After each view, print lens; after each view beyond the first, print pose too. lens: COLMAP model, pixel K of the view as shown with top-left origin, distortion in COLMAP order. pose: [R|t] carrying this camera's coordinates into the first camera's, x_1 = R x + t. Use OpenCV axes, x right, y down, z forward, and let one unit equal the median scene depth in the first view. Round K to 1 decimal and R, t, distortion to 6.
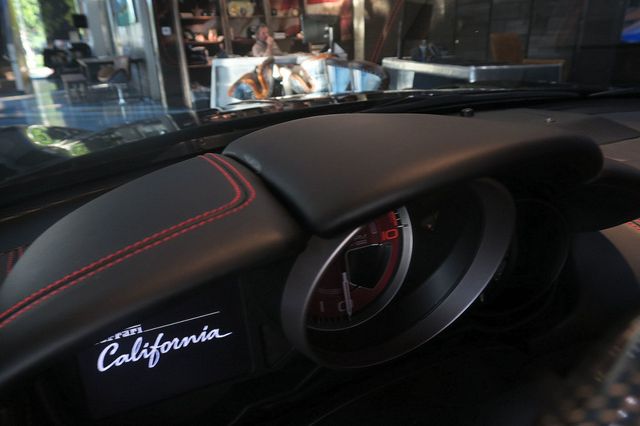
lens RADIAL K [[441.0, 0, 317.0], [0, 441.0, 212.7], [0, 0, 1]] dist [-0.021871, 0.005404]
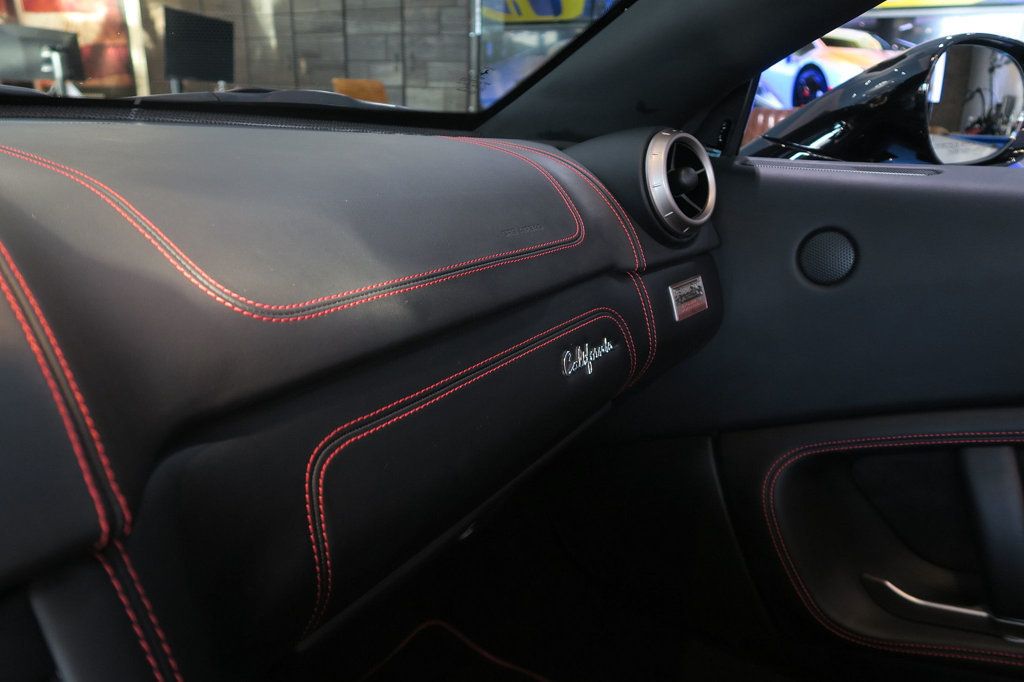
lens RADIAL K [[710.6, 0, 507.6], [0, 710.6, 340.6], [0, 0, 1]] dist [-0.019583, 0.003453]
pose [[0.883650, -0.094677, 0.458474, 0.089174], [0.118307, 0.992710, -0.023023, 0.004251], [-0.452952, 0.074585, 0.888409, 0.030145]]
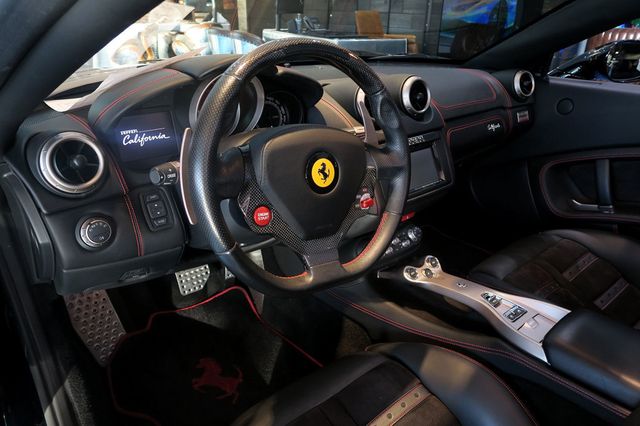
lens RADIAL K [[441.0, 0, 317.0], [0, 441.0, 212.7], [0, 0, 1]] dist [-0.021871, 0.005404]
pose [[0.971200, -0.057971, 0.231107, 0.001503], [0.043720, 0.996840, 0.066319, 0.028299], [-0.234221, -0.054305, 0.970665, -0.087952]]
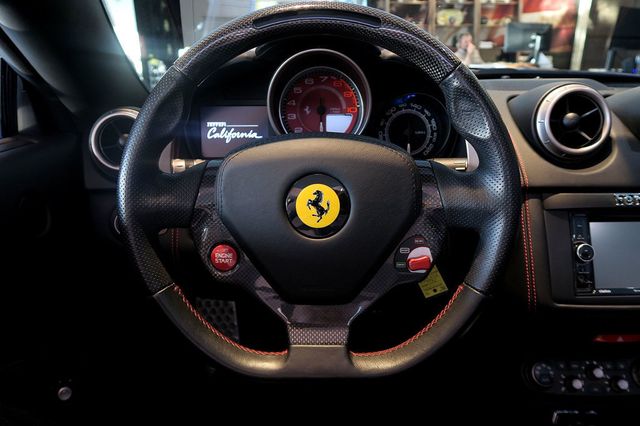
lens RADIAL K [[444.1, 0, 317.3], [0, 444.1, 212.7], [0, 0, 1]] dist [-0.019583, 0.003453]
pose [[0.899357, 0.168002, -0.403650, 0.048513], [-0.177759, 0.983982, 0.013481, 0.026979], [0.399449, 0.059628, 0.914814, -0.043313]]
